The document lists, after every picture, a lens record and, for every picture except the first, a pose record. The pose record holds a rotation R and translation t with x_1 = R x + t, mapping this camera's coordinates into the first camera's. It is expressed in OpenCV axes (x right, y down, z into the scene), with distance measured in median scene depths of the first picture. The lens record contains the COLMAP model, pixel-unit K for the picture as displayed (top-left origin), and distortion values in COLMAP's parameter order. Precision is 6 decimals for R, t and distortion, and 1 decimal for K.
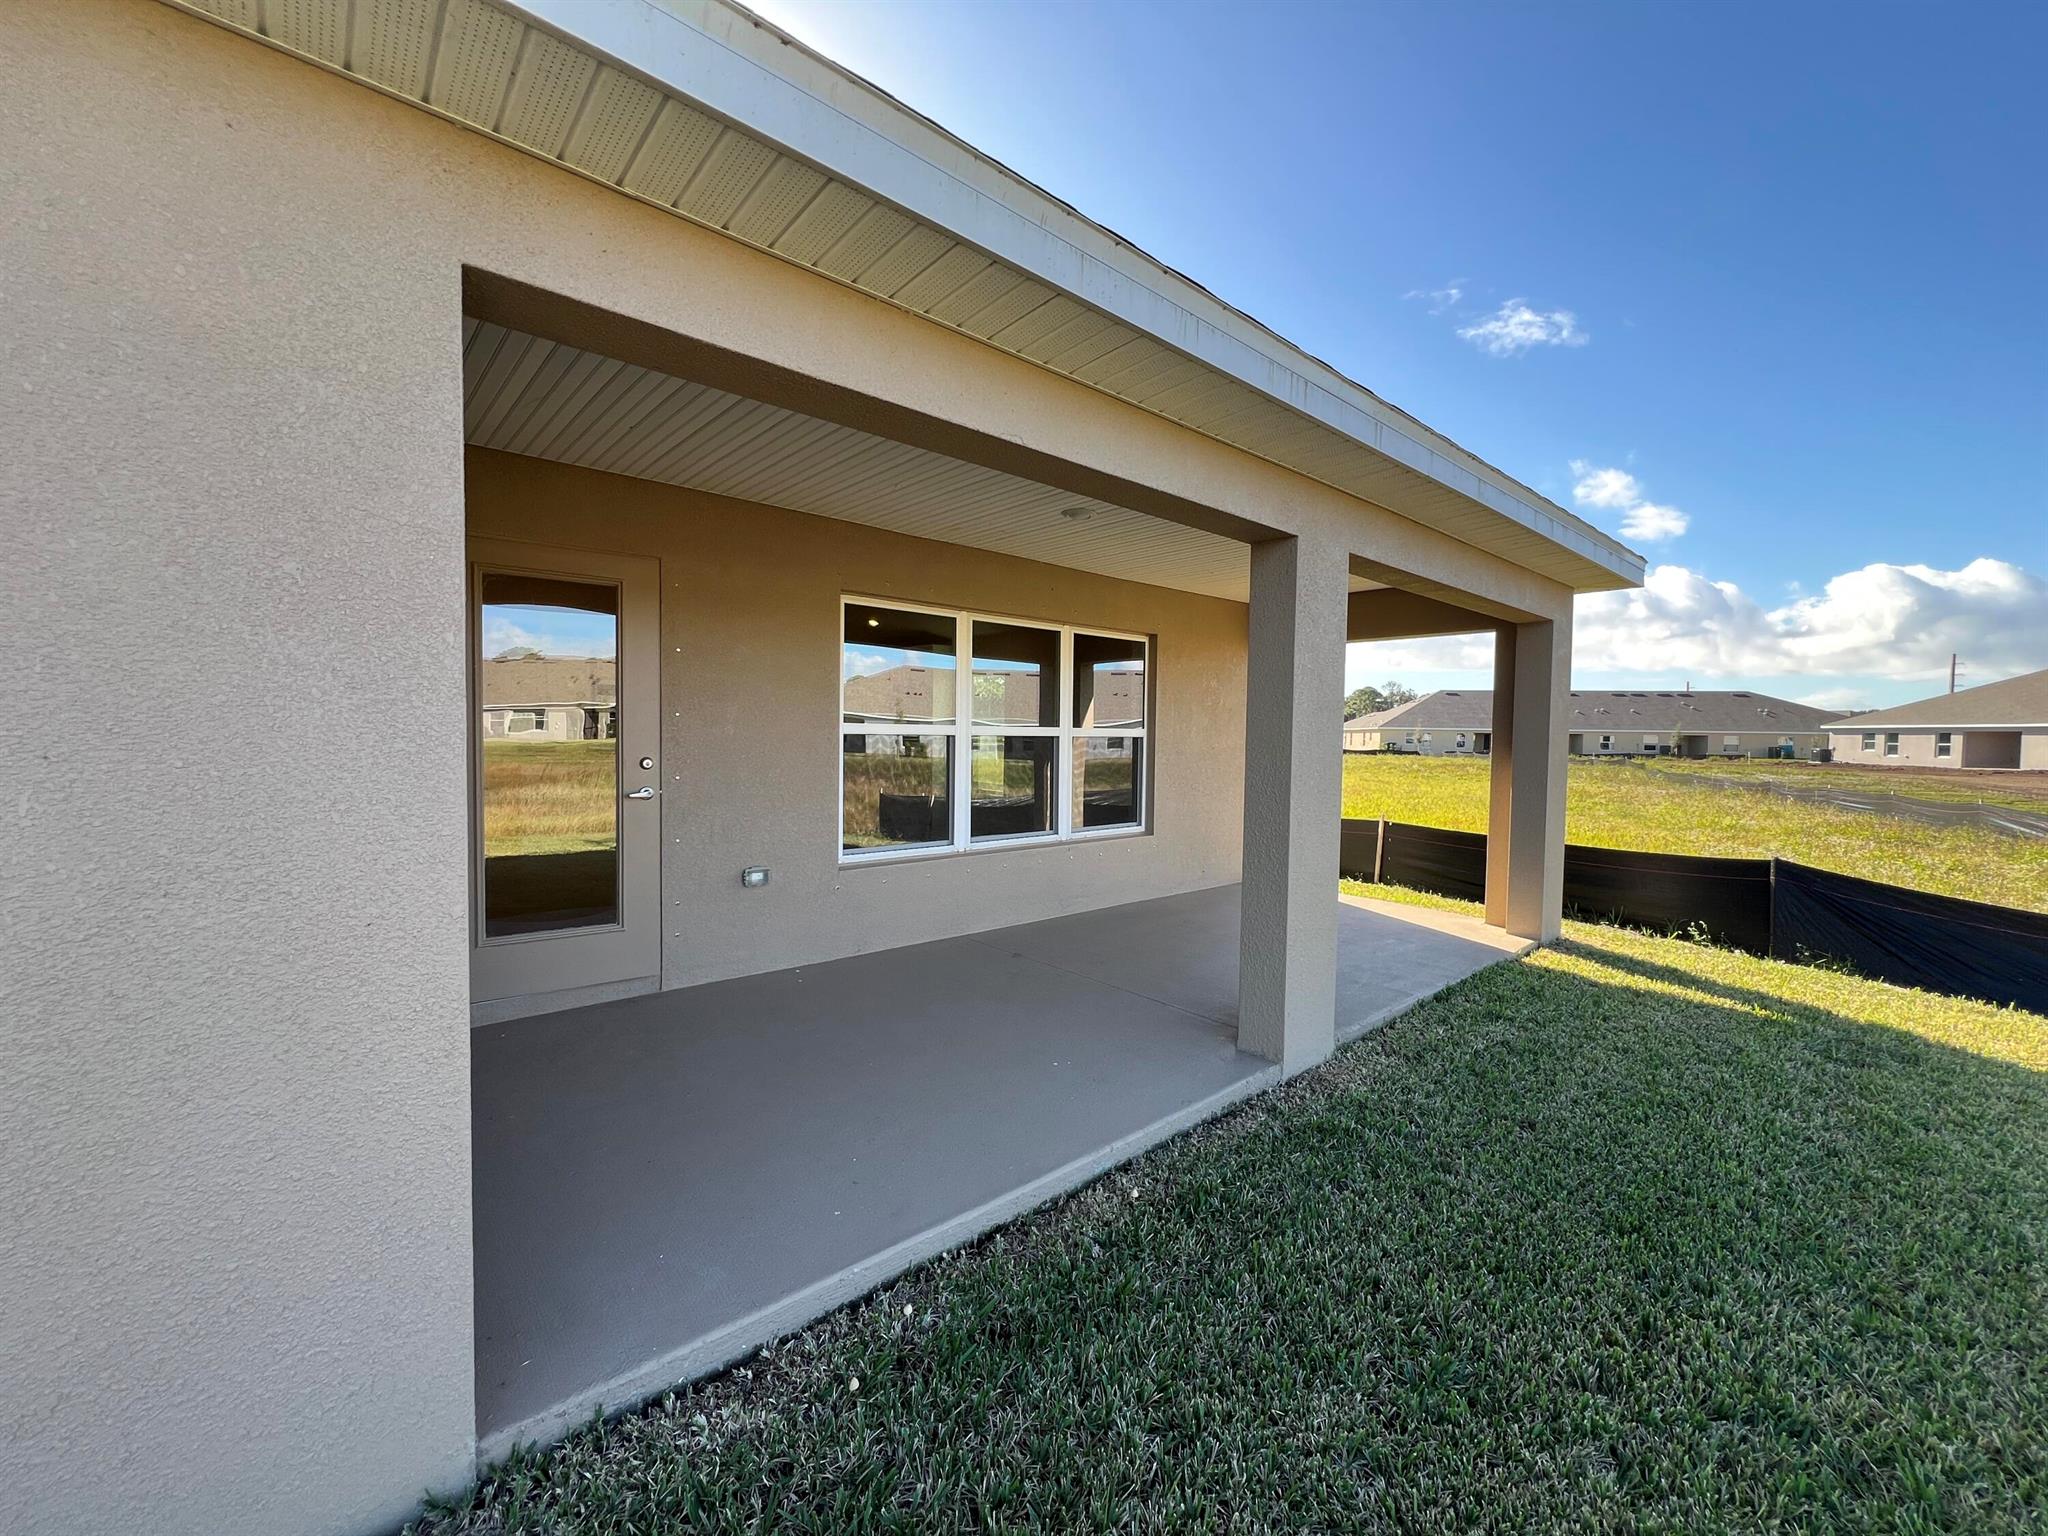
lens RADIAL K [[818.3, 0, 1022.0], [0, 818.3, 769.5], [0, 0, 1]] dist [0.002673, -0.000040]
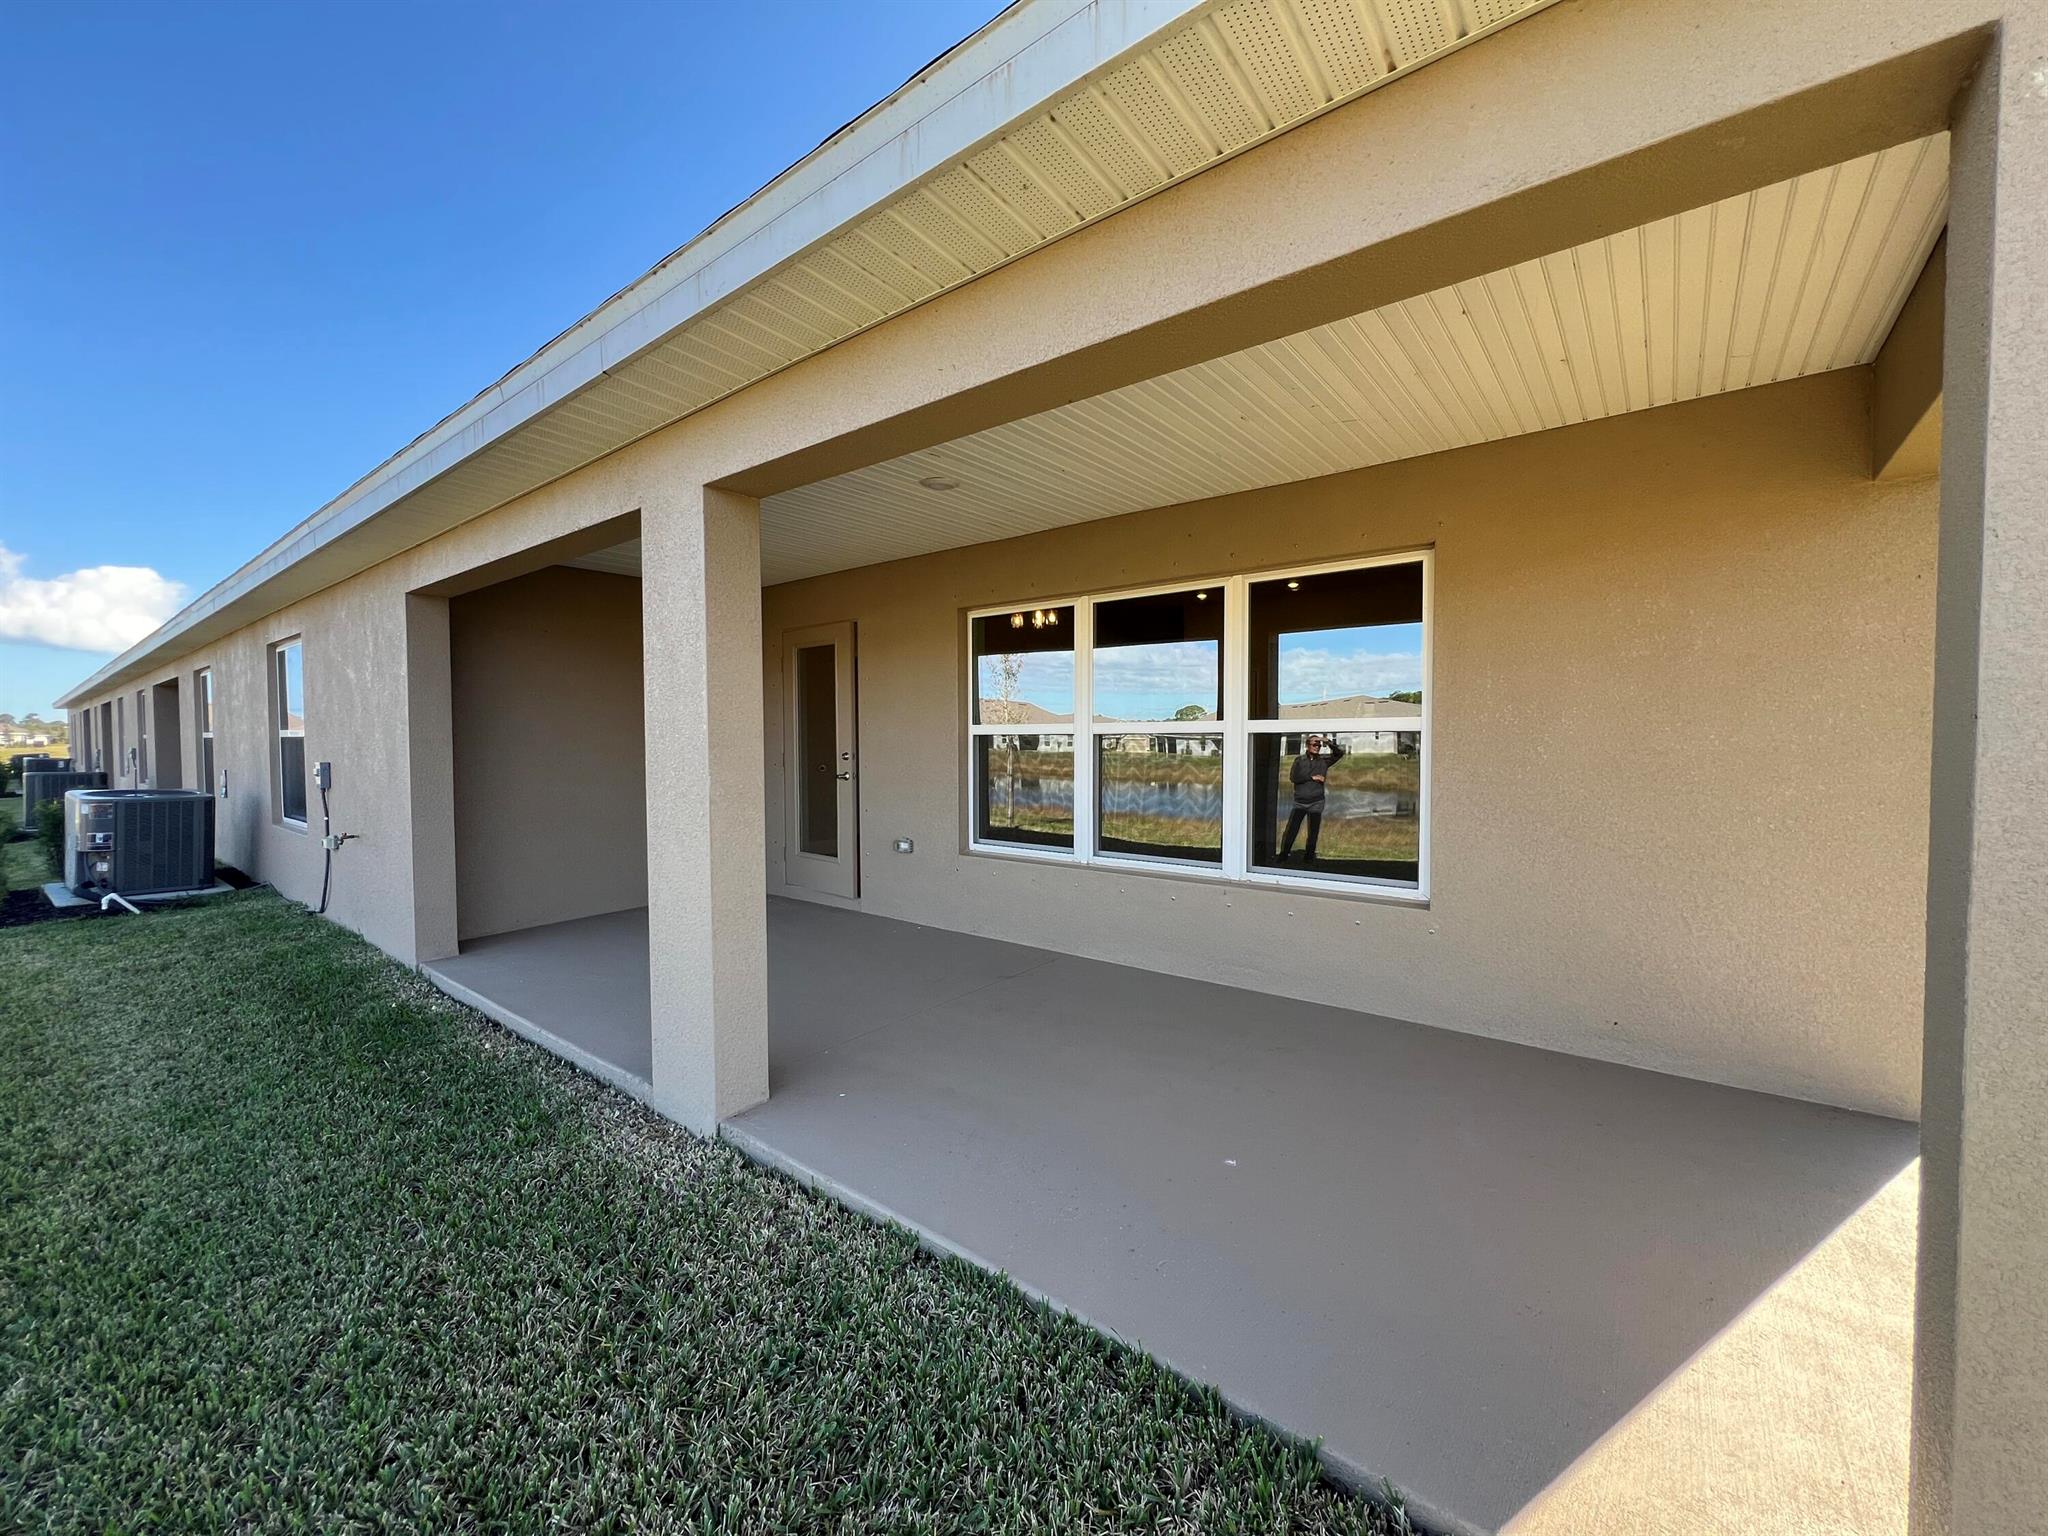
lens RADIAL K [[818.3, 0, 1019.9], [0, 818.3, 764.1], [0, 0, 1]] dist [0.002673, -0.000040]
pose [[0.167853, 0.015540, -0.985689, 0.826710], [-0.037129, 0.999266, 0.009432, -0.014615], [0.985113, 0.035014, 0.168307, 0.800122]]
